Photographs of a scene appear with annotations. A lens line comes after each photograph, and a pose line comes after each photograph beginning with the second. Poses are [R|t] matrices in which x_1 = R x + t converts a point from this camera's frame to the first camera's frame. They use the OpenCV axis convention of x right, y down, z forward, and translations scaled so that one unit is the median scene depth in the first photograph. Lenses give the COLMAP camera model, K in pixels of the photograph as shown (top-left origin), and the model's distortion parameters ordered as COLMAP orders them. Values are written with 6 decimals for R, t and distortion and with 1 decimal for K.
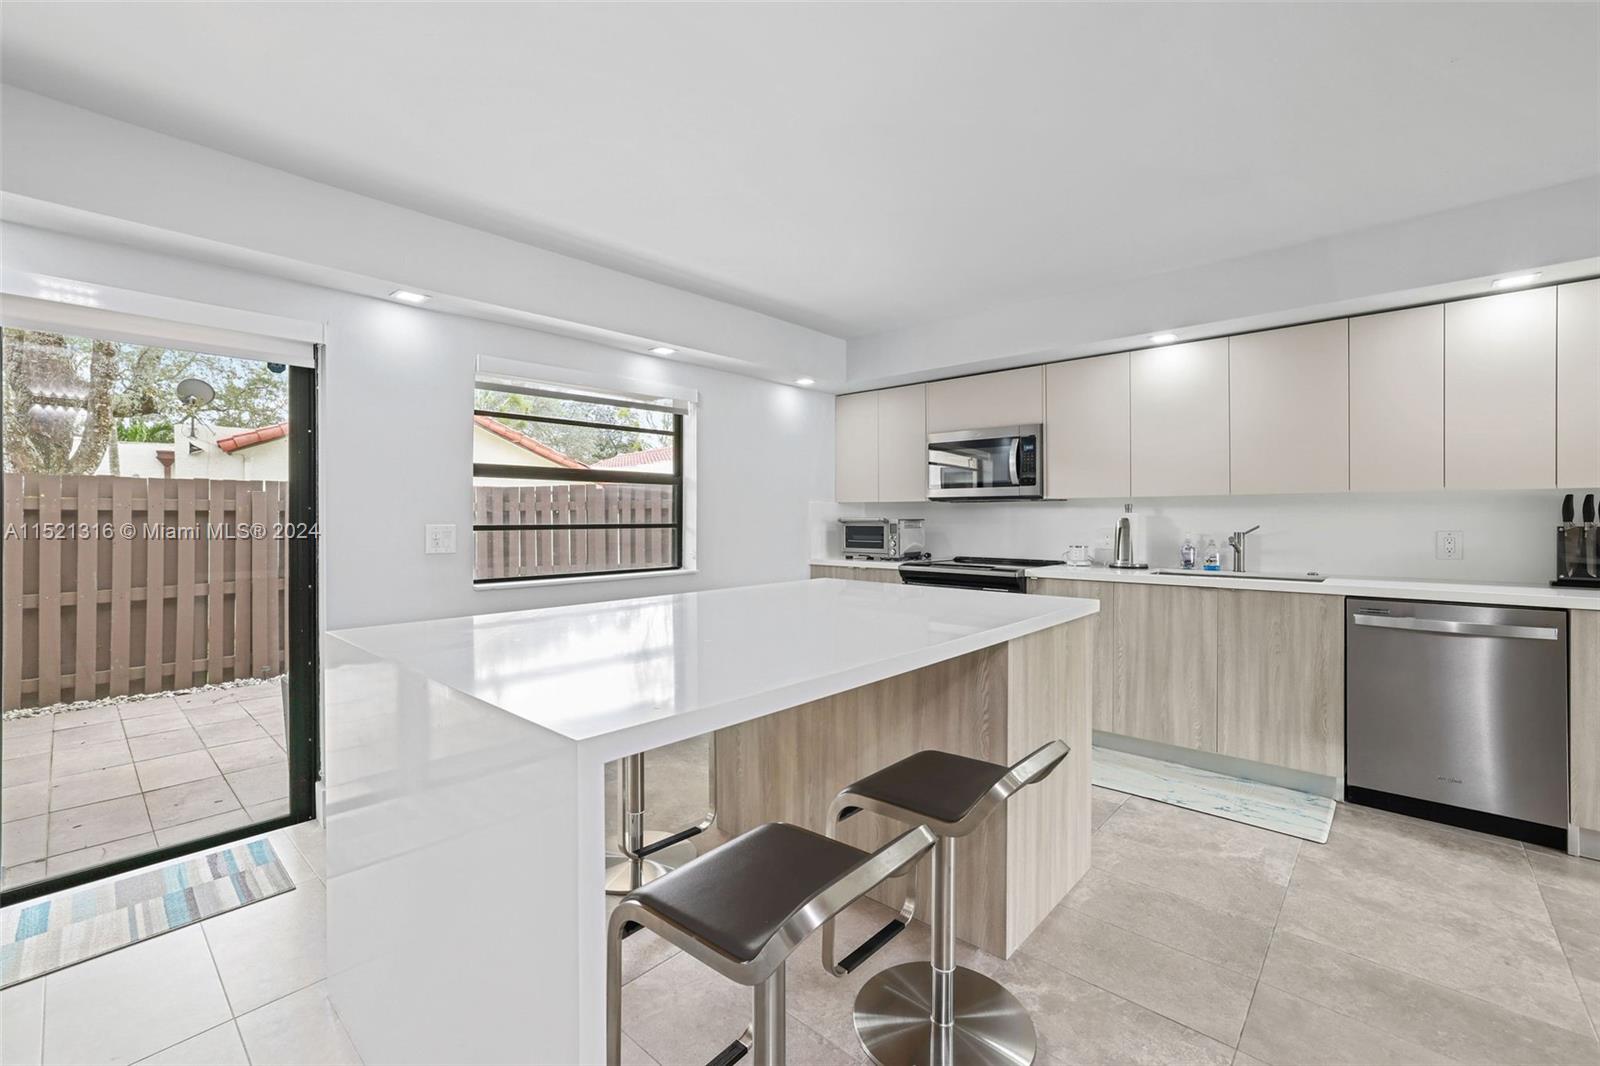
lens RADIAL K [[689.6, 0, 801.1], [0, 689.6, 521.8], [0, 0, 1]] dist [-0.000207, 0.000783]
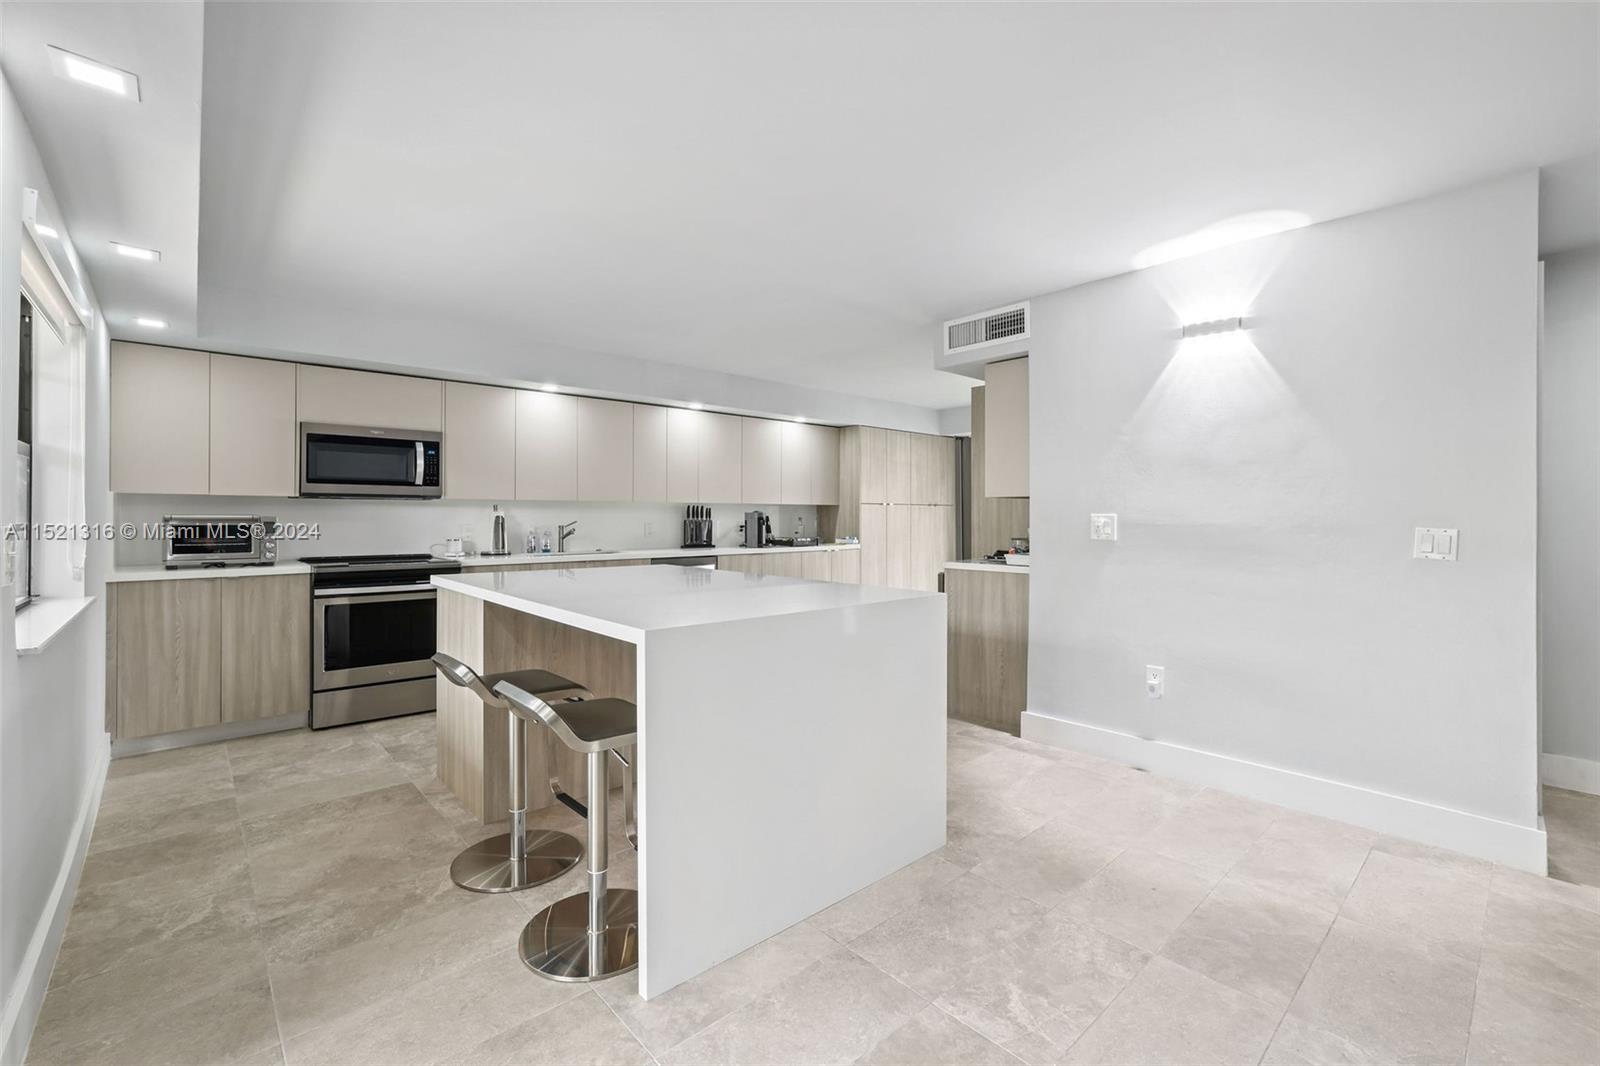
lens RADIAL K [[690.7, 0, 797.1], [0, 690.7, 514.7], [0, 0, 1]] dist [-0.036948, 0.001152]
pose [[0.098432, 0.002018, 0.995142, -0.714712], [0.001748, 0.999996, -0.002201, -0.003346], [-0.995142, 0.001956, 0.098428, 0.308728]]
